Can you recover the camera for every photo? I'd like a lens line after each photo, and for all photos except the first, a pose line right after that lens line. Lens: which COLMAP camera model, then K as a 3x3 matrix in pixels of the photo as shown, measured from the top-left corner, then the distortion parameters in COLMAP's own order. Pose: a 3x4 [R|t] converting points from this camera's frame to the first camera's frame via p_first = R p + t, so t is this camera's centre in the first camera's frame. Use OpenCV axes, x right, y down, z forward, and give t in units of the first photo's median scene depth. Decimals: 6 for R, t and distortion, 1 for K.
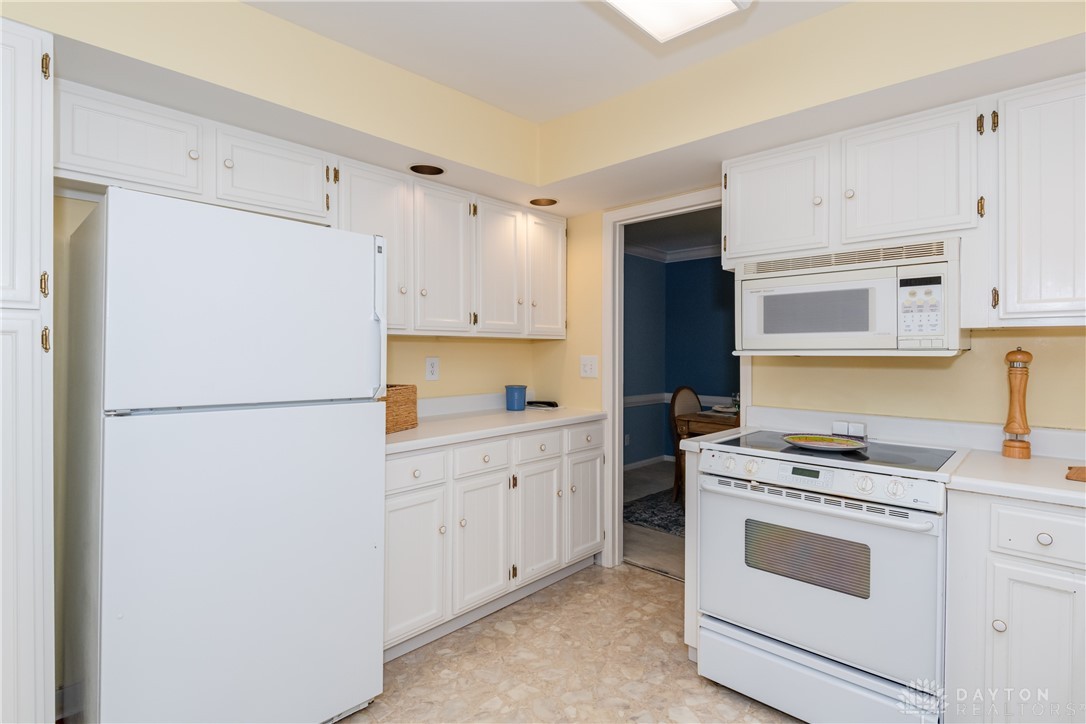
lens RADIAL K [[535.7, 0, 546.1], [0, 535.7, 354.9], [0, 0, 1]] dist [0.036085, -0.033965]
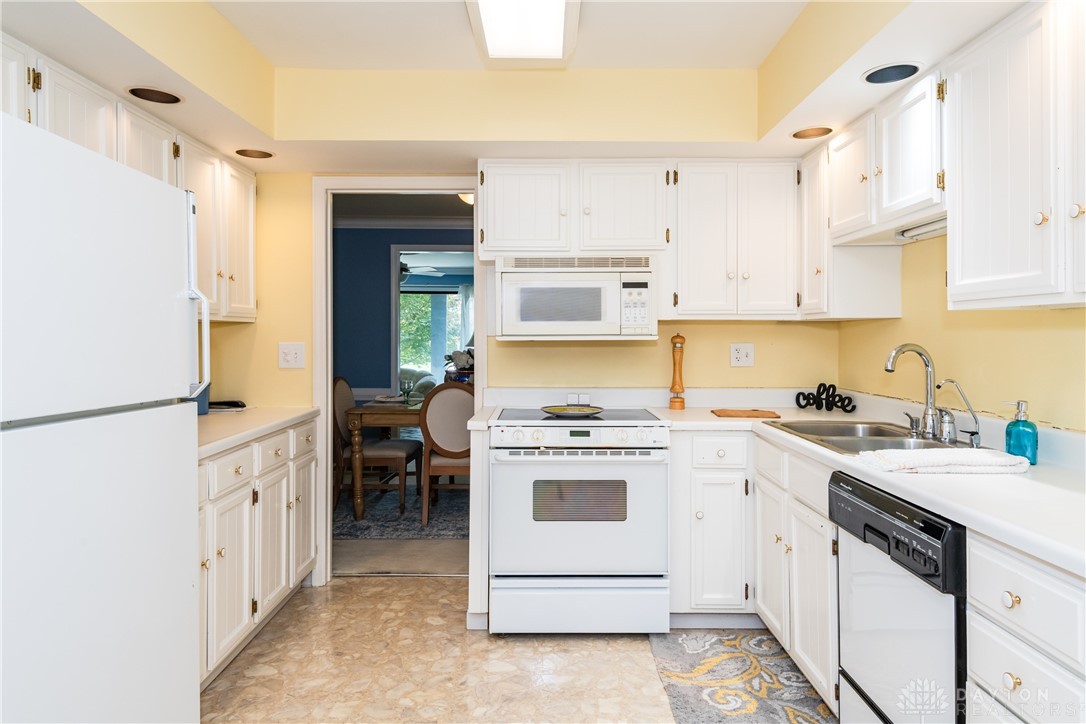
lens RADIAL K [[674.5, 0, 546.1], [0, 674.5, 341.0], [0, 0, 1]] dist [0.032298, -0.001105]
pose [[0.731677, -0.007737, 0.681608, -0.556979], [0.007294, 0.999967, 0.003522, -0.002226], [-0.681612, 0.002394, 0.731709, -0.079194]]
